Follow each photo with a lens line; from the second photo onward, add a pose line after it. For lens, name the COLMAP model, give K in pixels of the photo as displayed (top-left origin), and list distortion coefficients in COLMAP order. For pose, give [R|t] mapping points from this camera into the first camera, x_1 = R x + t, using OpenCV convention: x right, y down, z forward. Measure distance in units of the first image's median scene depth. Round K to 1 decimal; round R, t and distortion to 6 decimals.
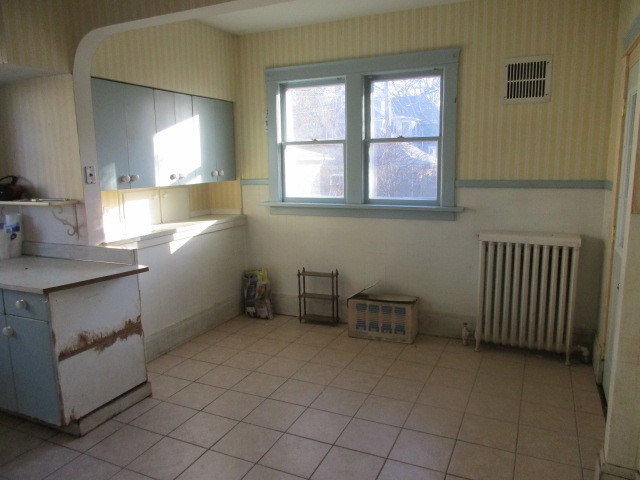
lens RADIAL K [[476.6, 0, 319.6], [0, 476.6, 239.7], [0, 0, 1]] dist [0.002312, -0.000414]
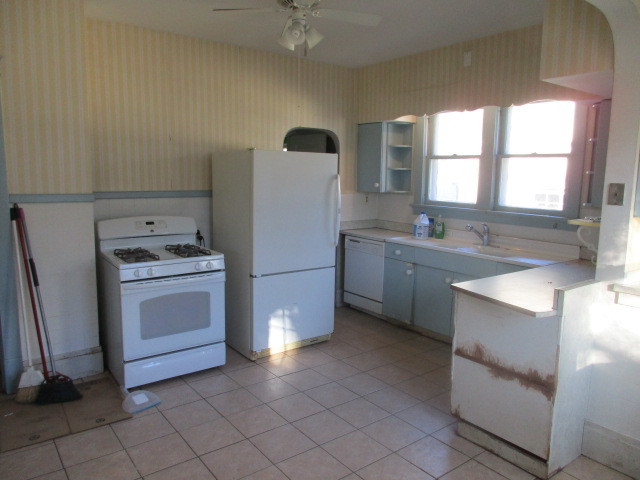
lens RADIAL K [[476.6, 0, 319.7], [0, 476.6, 241.1], [0, 0, 1]] dist [0.002312, -0.000414]
pose [[-0.475630, 0.135802, -0.869100, 0.469191], [-0.147371, 0.961745, 0.230930, -0.183311], [0.867213, 0.237917, -0.437421, 1.020531]]
